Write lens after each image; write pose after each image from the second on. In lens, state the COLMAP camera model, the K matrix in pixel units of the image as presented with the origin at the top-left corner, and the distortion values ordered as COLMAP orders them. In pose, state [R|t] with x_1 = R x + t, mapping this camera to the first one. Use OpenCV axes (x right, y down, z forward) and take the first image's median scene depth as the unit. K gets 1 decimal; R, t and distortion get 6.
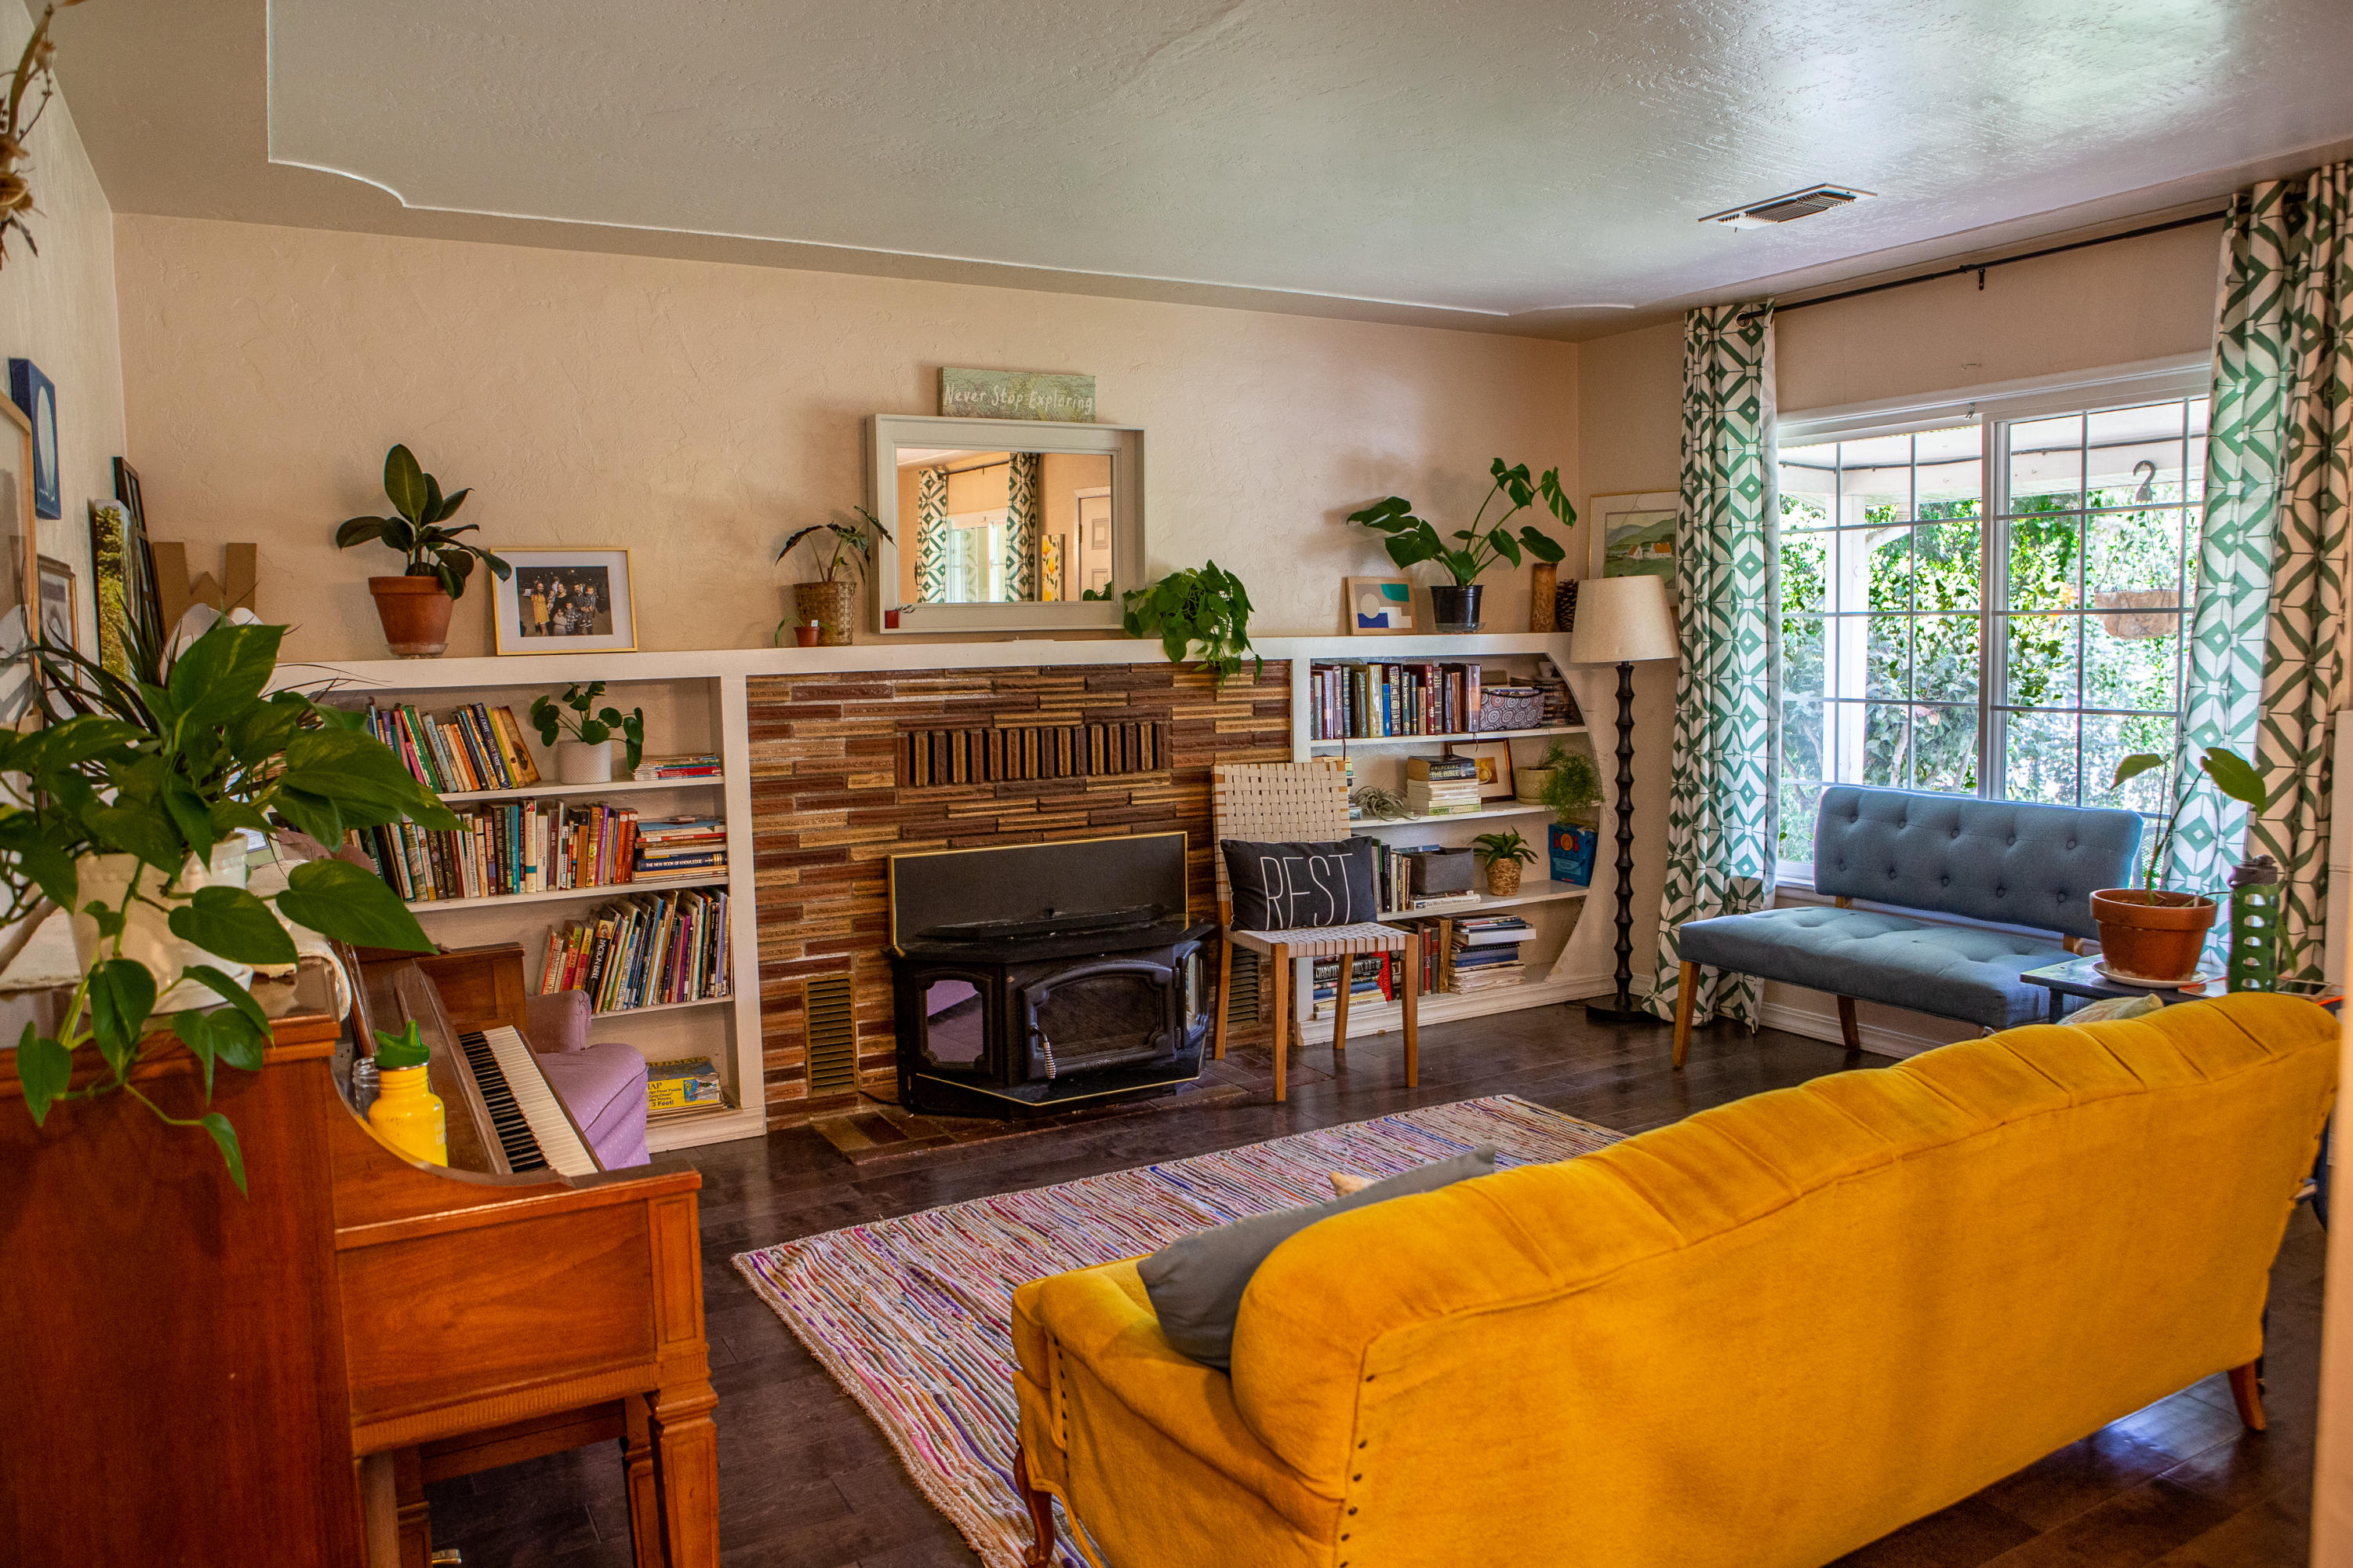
lens RADIAL K [[1641.6, 0, 1177.3], [0, 1641.6, 766.0], [0, 0, 1]] dist [-0.112357, 0.083765]
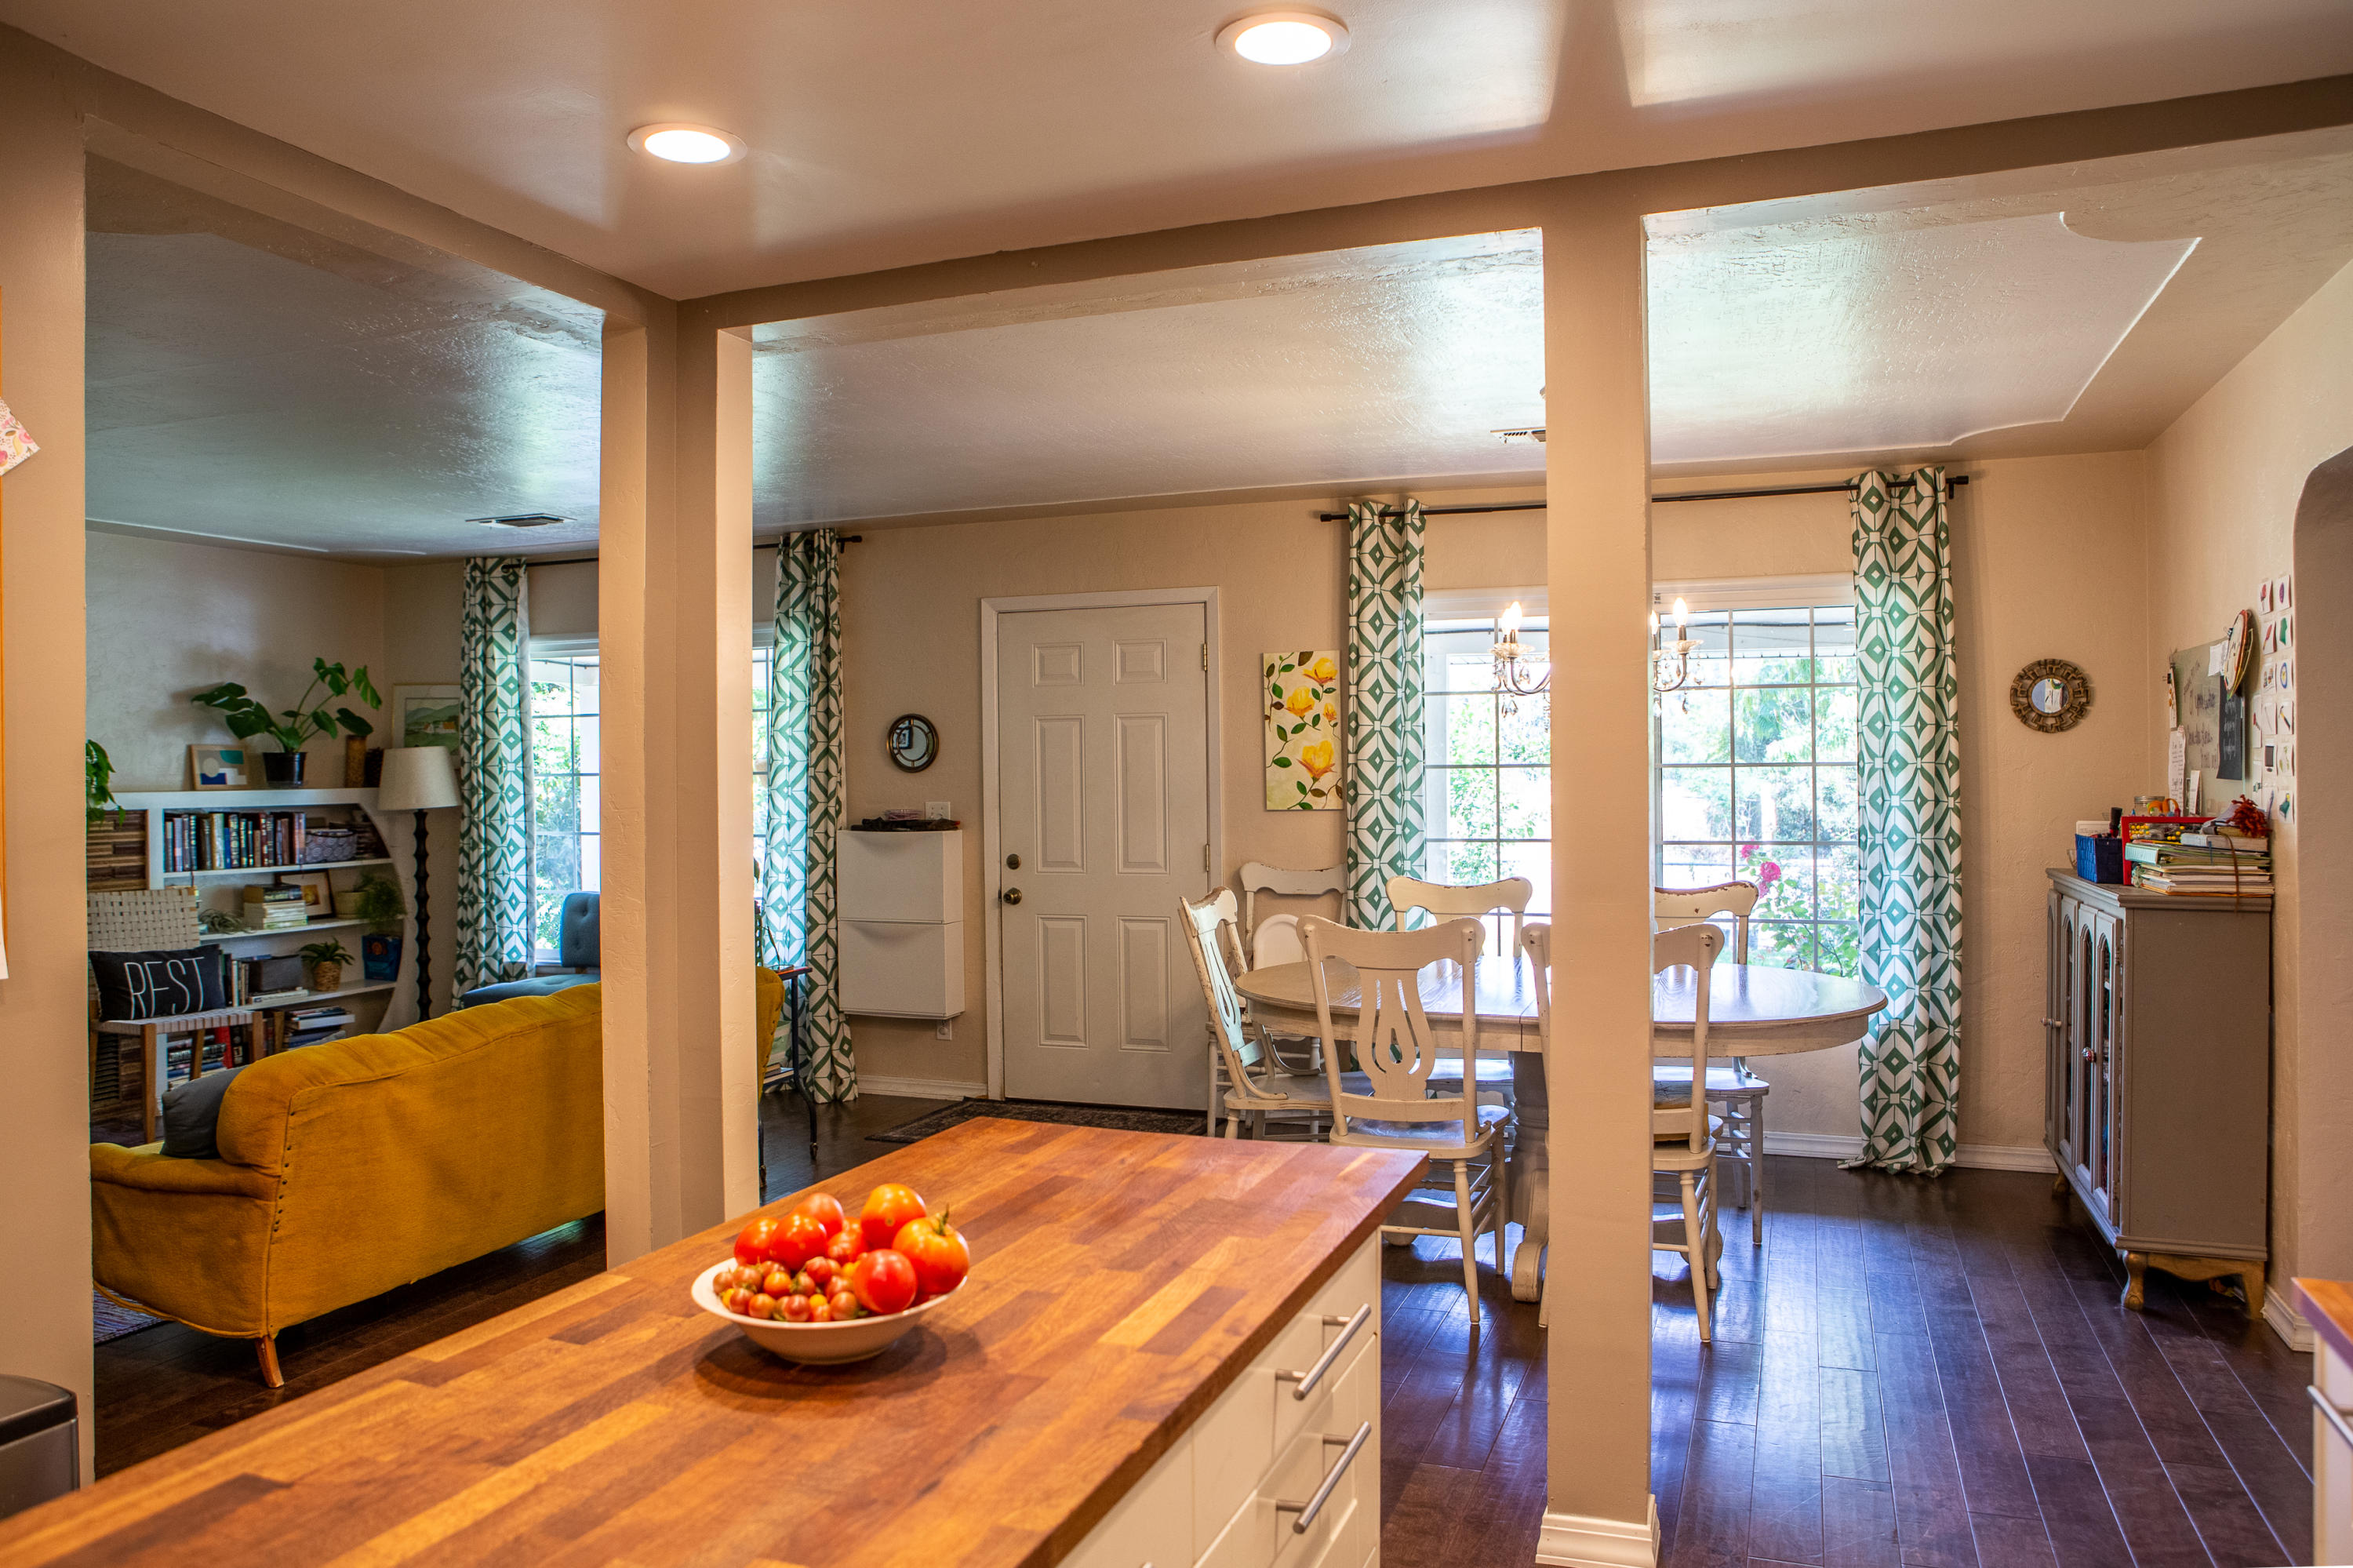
lens RADIAL K [[1641.6, 0, 1177.3], [0, 1641.6, 766.0], [0, 0, 1]] dist [-0.112357, 0.083765]
pose [[0.766507, 0.007830, 0.642188, -0.108884], [0.052108, 0.995871, -0.074338, 0.034804], [-0.640118, 0.090443, 0.762934, -0.457682]]
